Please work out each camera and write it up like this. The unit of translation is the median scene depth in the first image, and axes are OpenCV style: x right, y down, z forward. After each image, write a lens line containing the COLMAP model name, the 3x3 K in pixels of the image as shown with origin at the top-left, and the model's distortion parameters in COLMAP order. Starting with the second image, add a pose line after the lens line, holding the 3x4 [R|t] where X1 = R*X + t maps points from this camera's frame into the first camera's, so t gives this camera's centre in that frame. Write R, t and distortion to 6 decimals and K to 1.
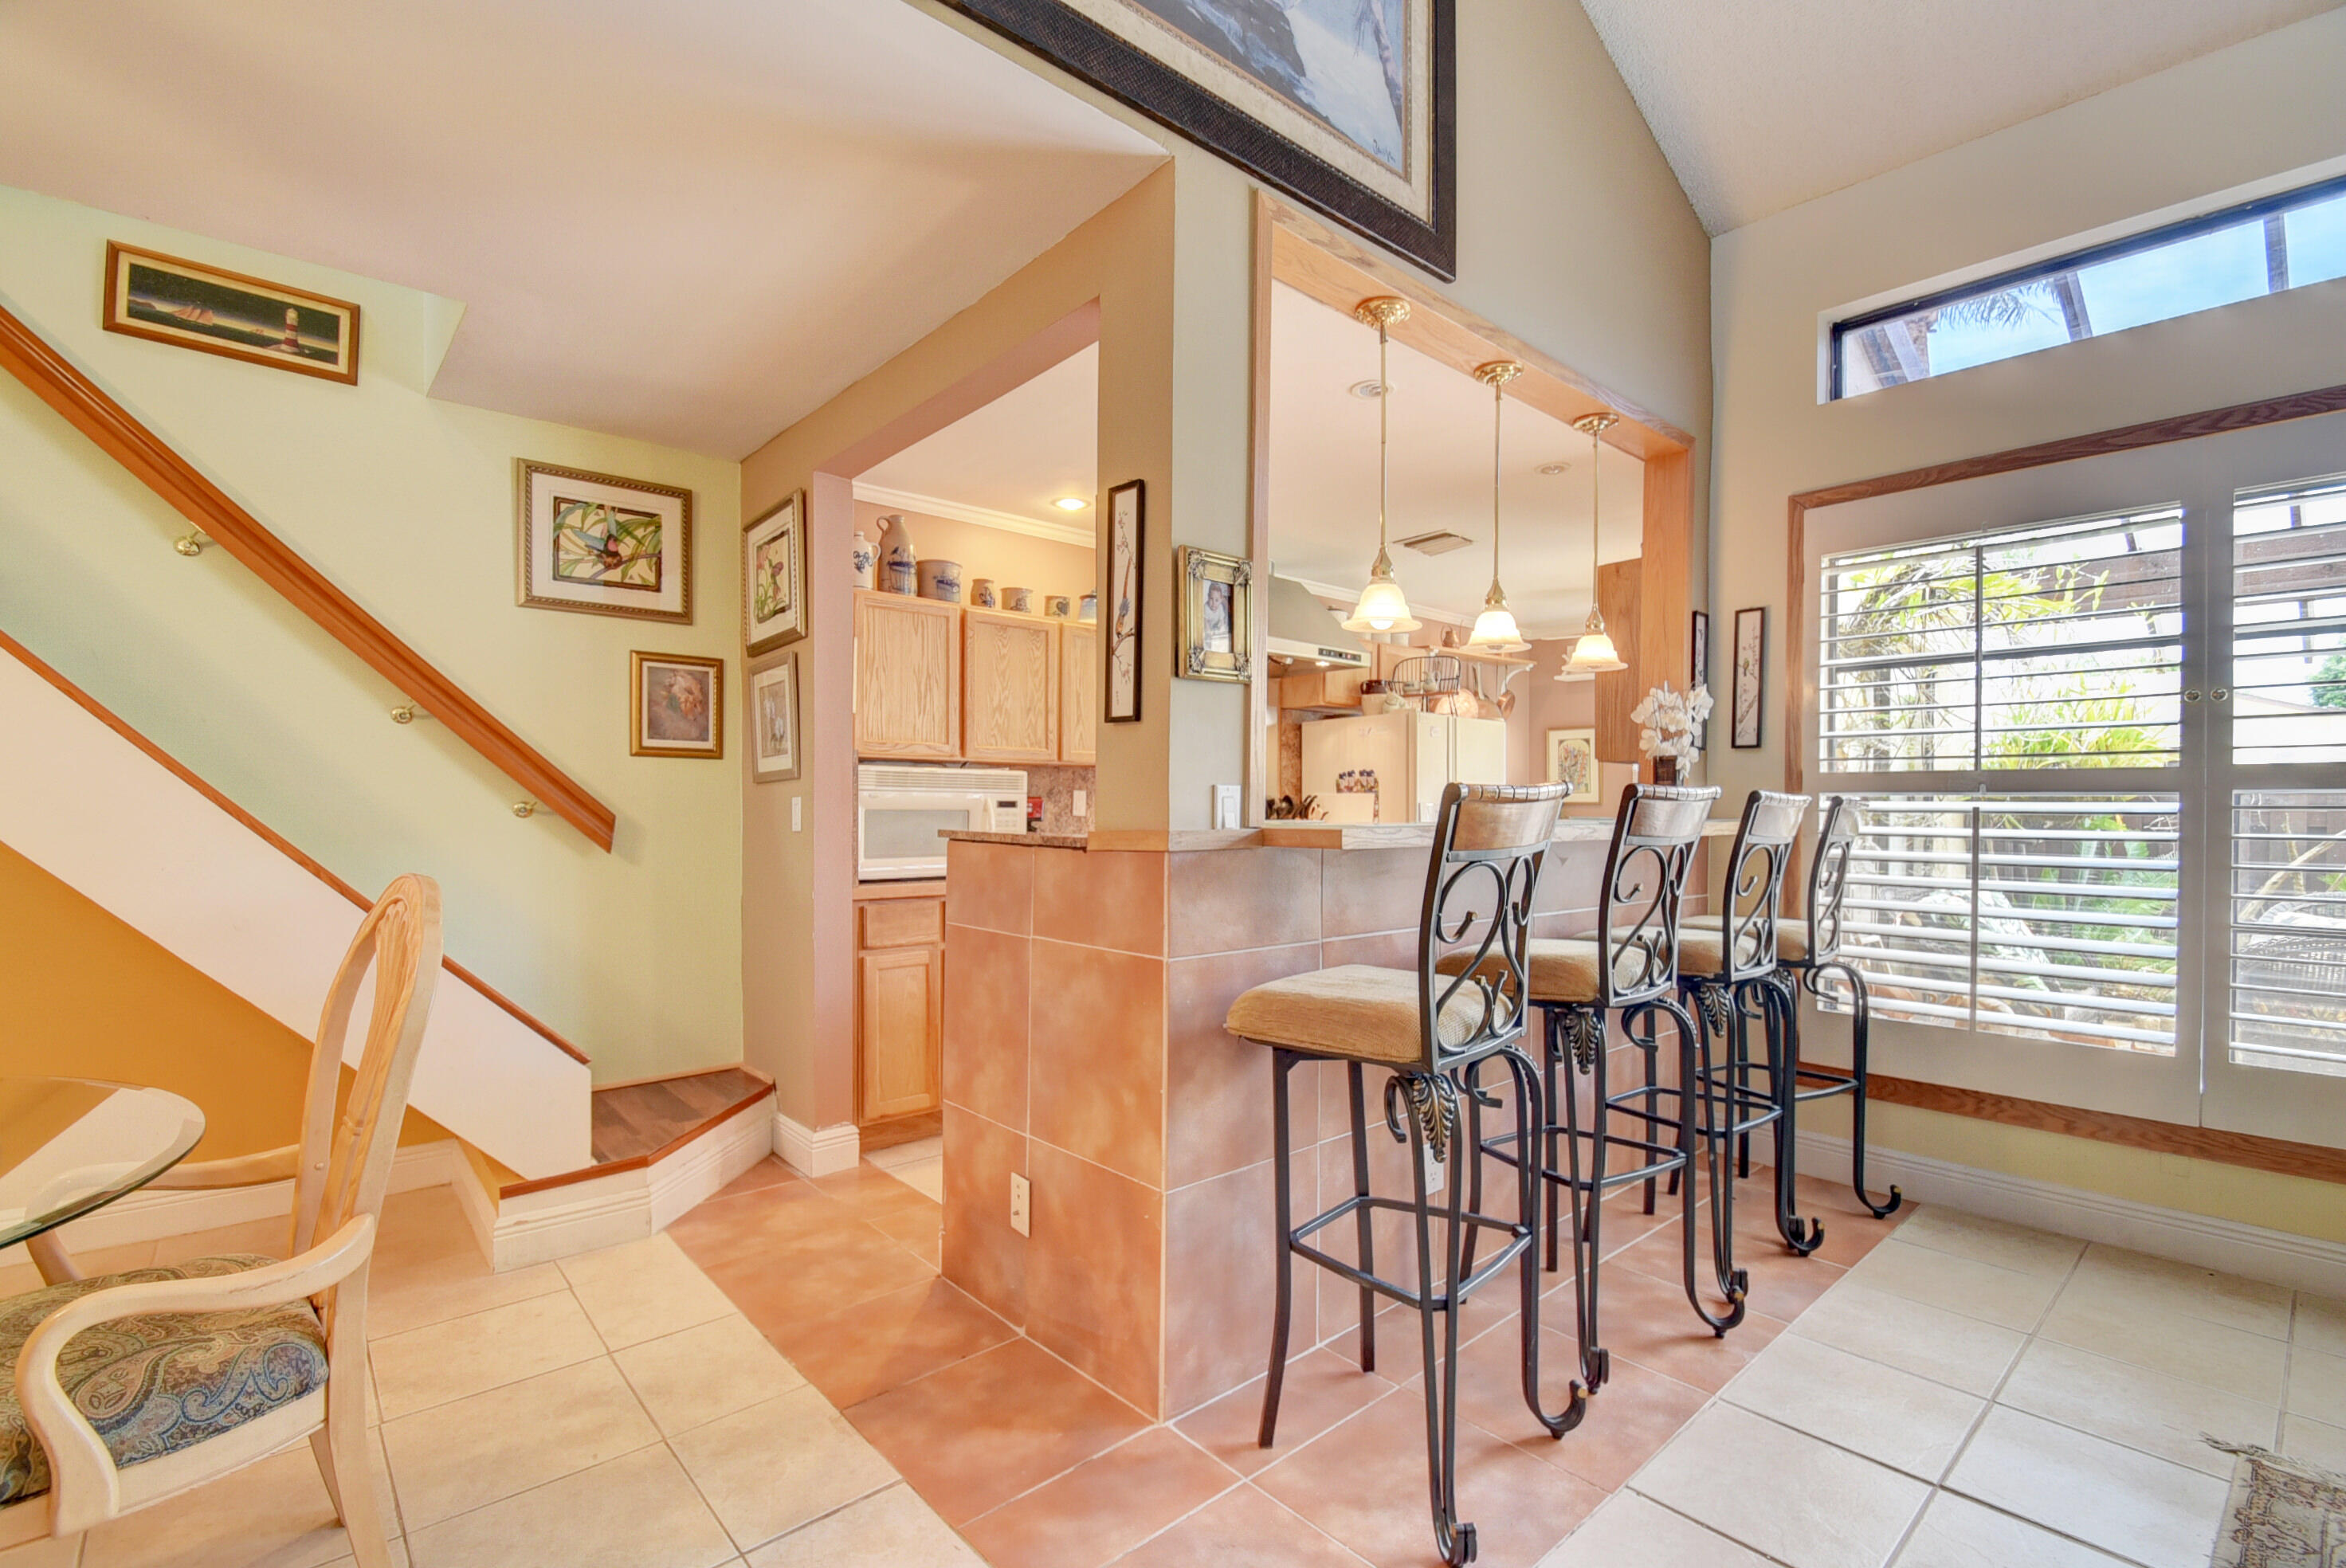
lens RADIAL K [[1031.5, 0, 1173.8], [0, 1031.5, 812.6], [0, 0, 1]] dist [0.018289, -0.020850]
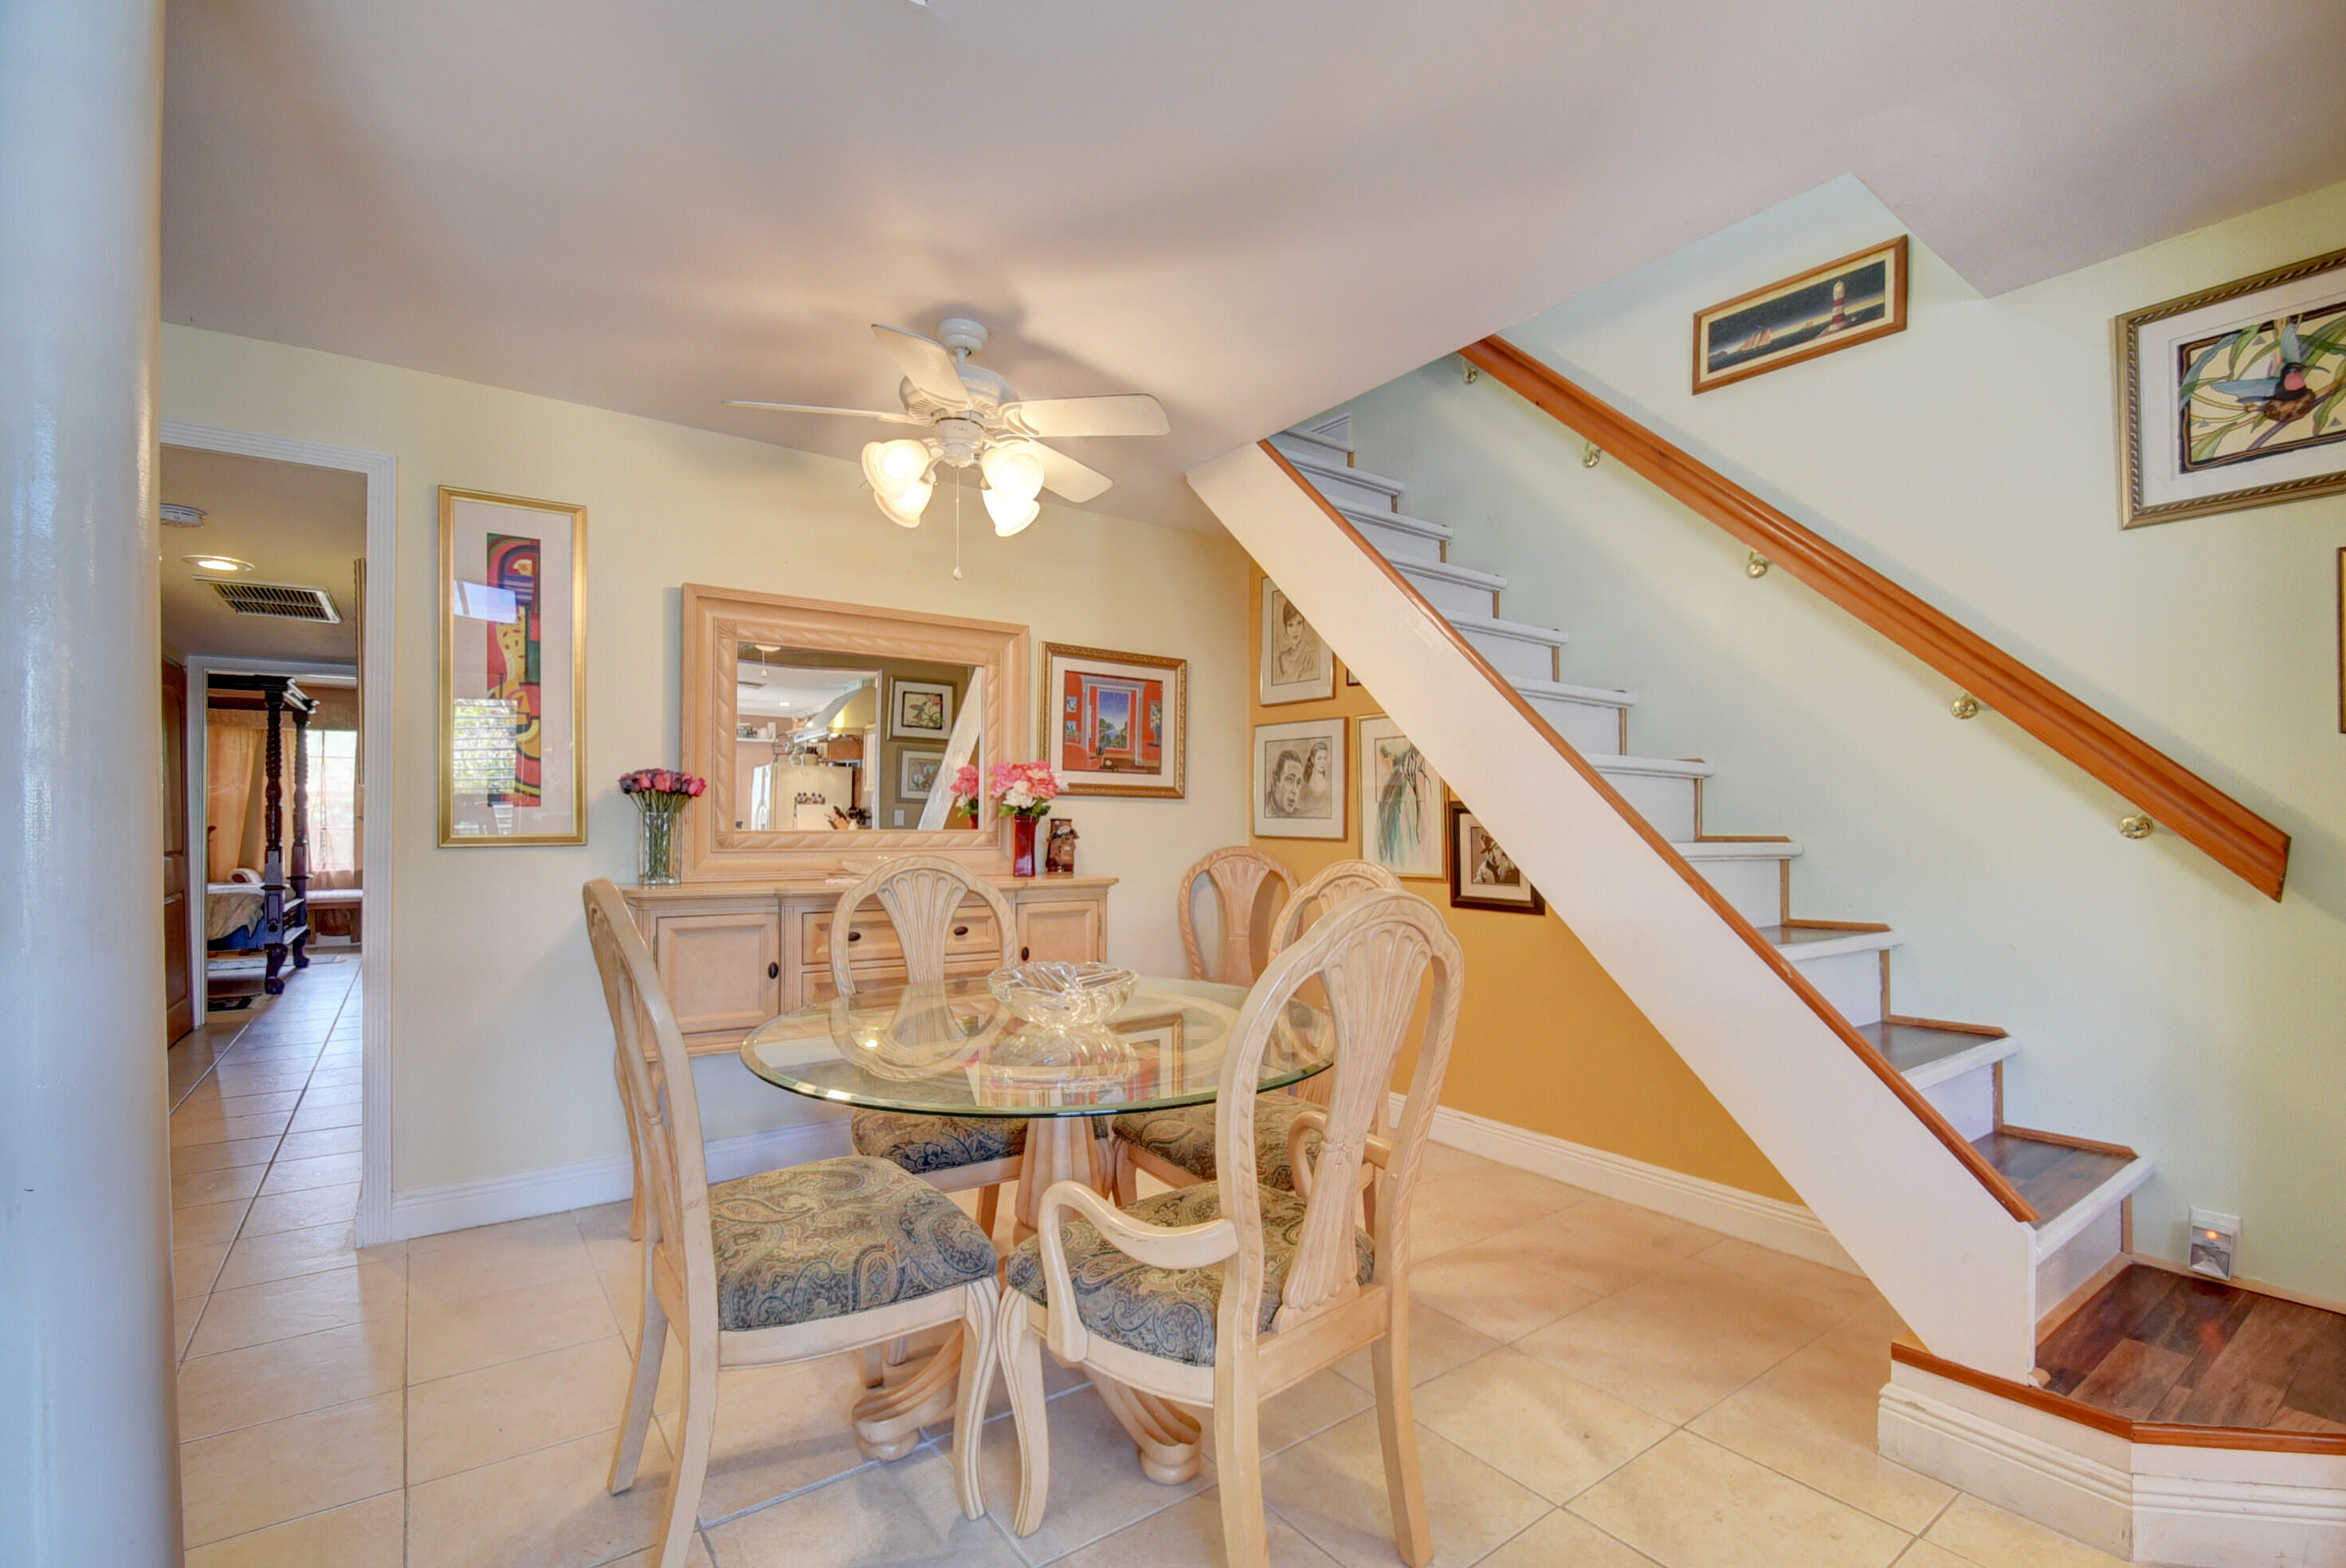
lens RADIAL K [[1037.7, 0, 1169.5], [0, 1037.7, 812.3], [0, 0, 1]] dist [0.001580, -0.008439]
pose [[-0.091945, -0.013888, -0.995667, 0.104600], [-0.009355, 0.999871, -0.013083, 0.002234], [0.995720, 0.008111, -0.092063, 0.454651]]
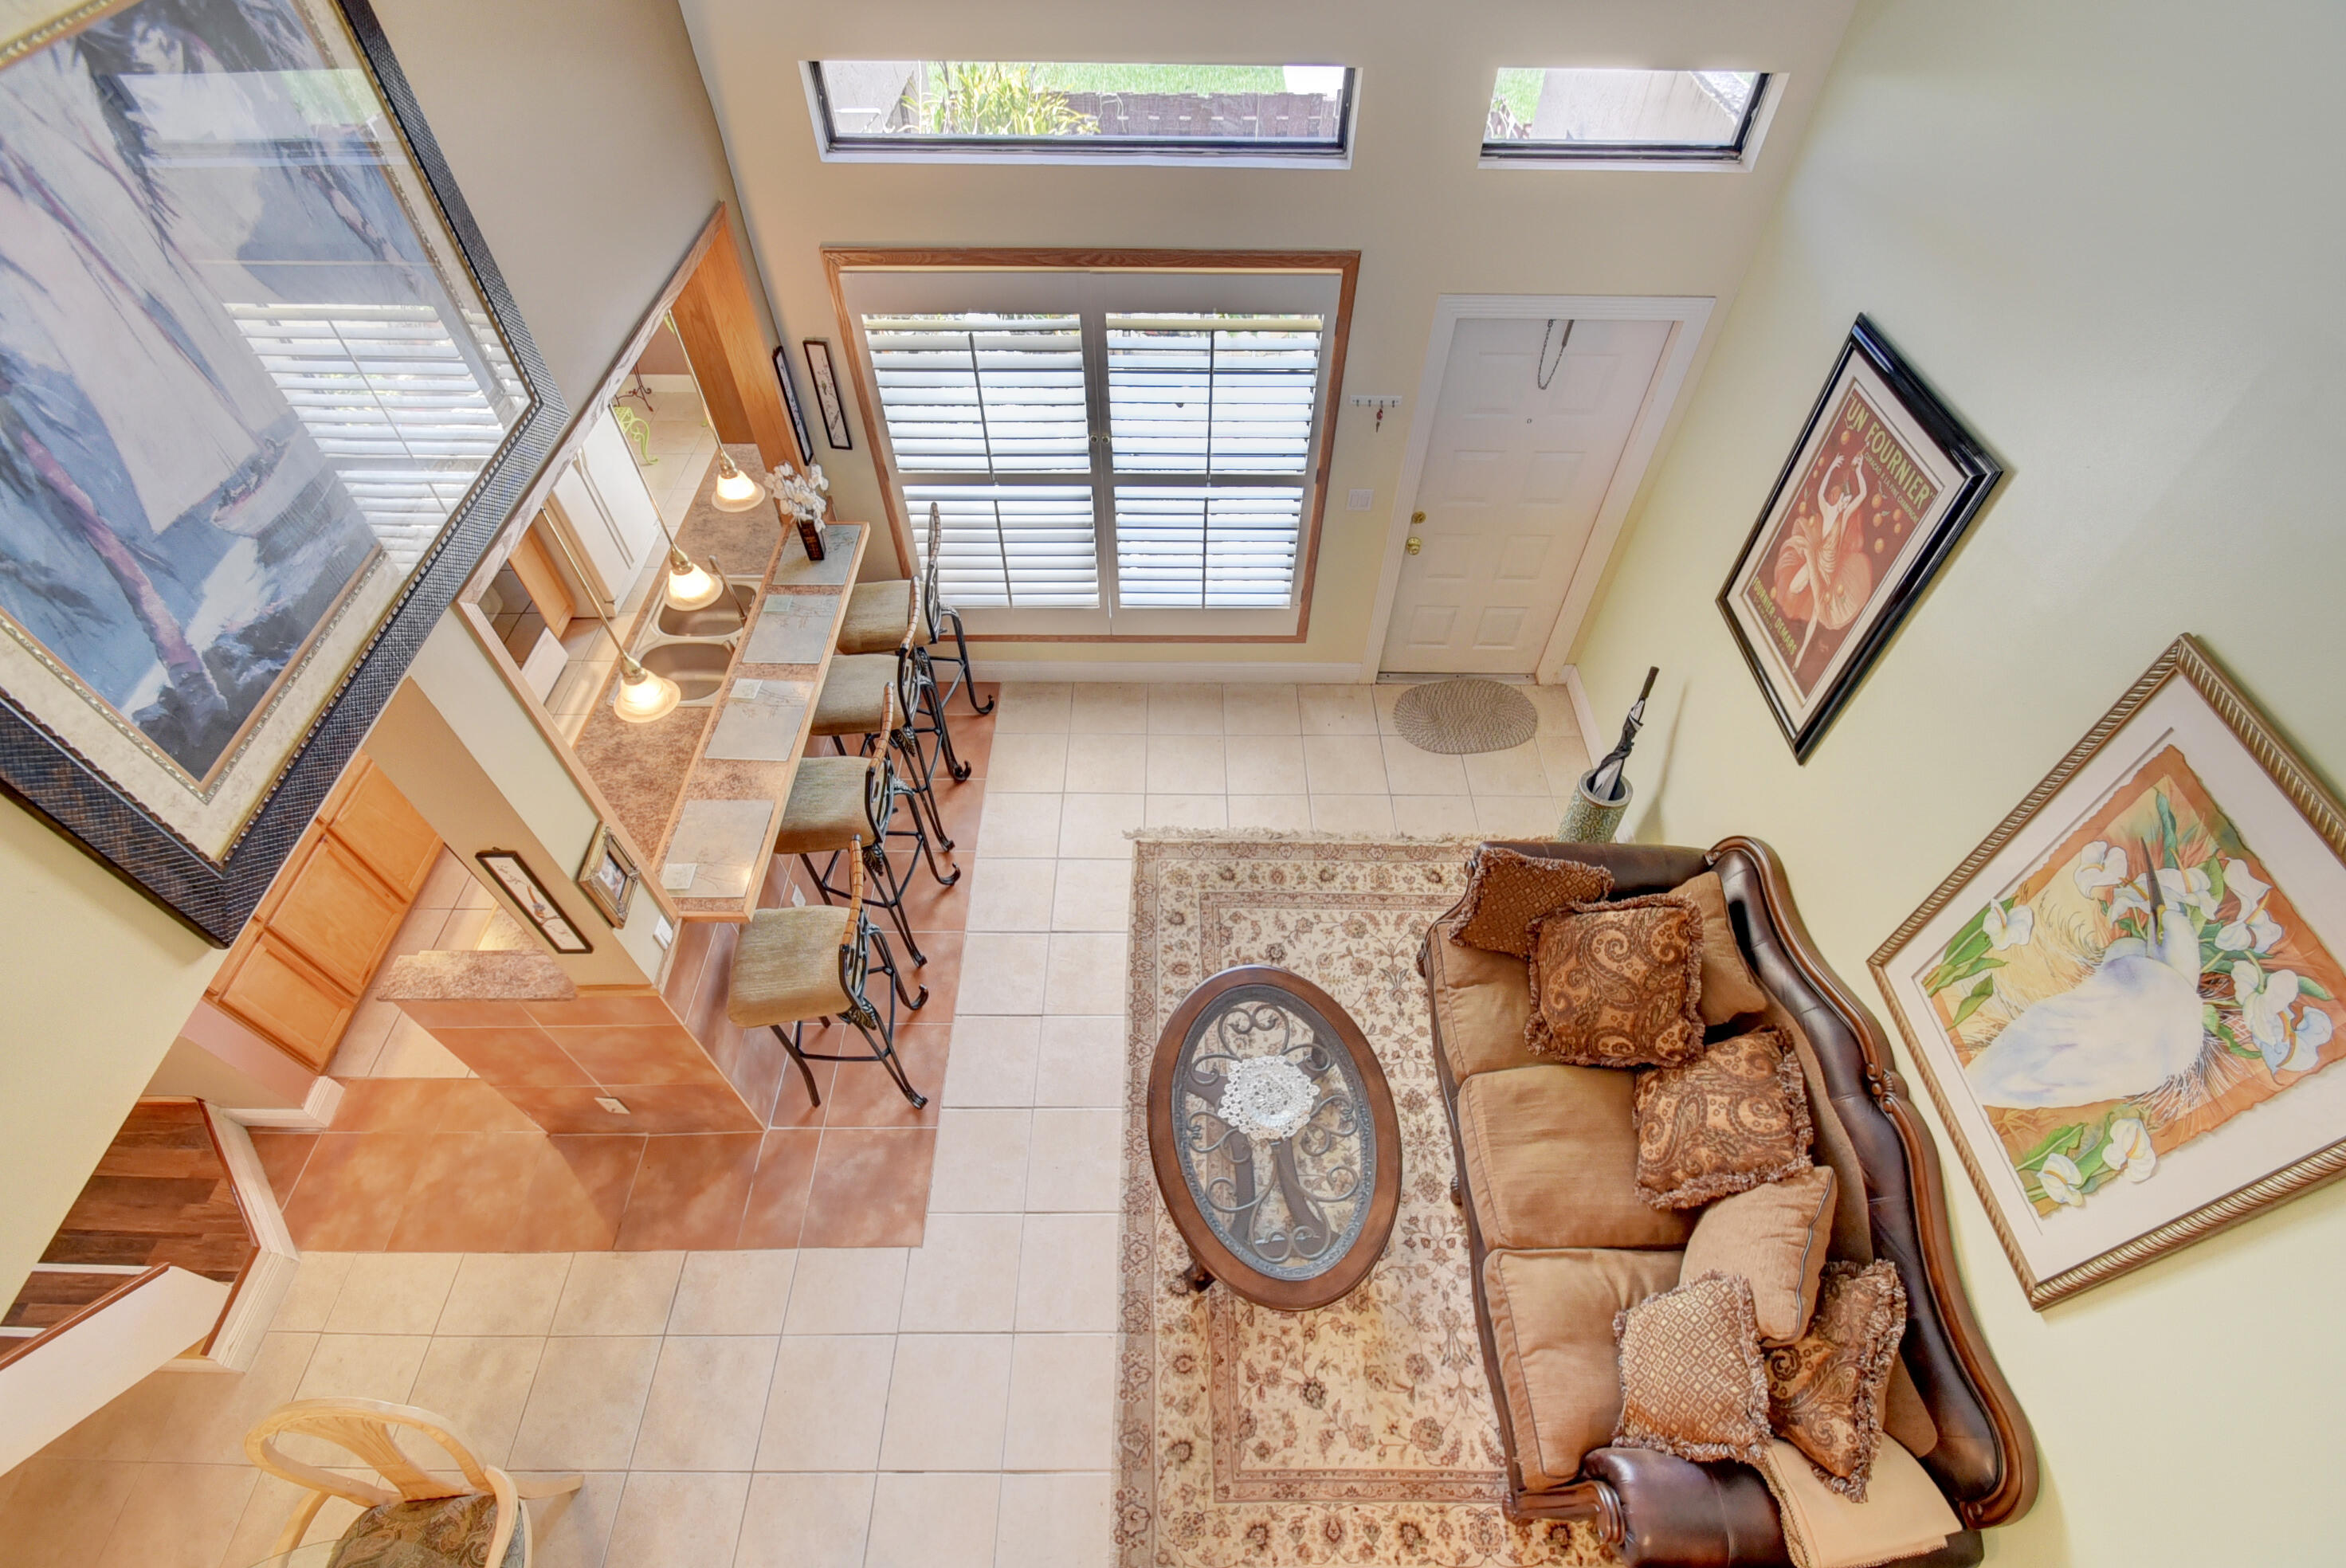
lens RADIAL K [[1037.7, 0, 1169.5], [0, 1037.7, 812.3], [0, 0, 1]] dist [0.001580, -0.008439]
pose [[0.661930, -0.588284, 0.464511, -0.040301], [0.006033, 0.623868, 0.781506, -0.854289], [-0.749542, -0.514500, 0.416506, -0.071257]]
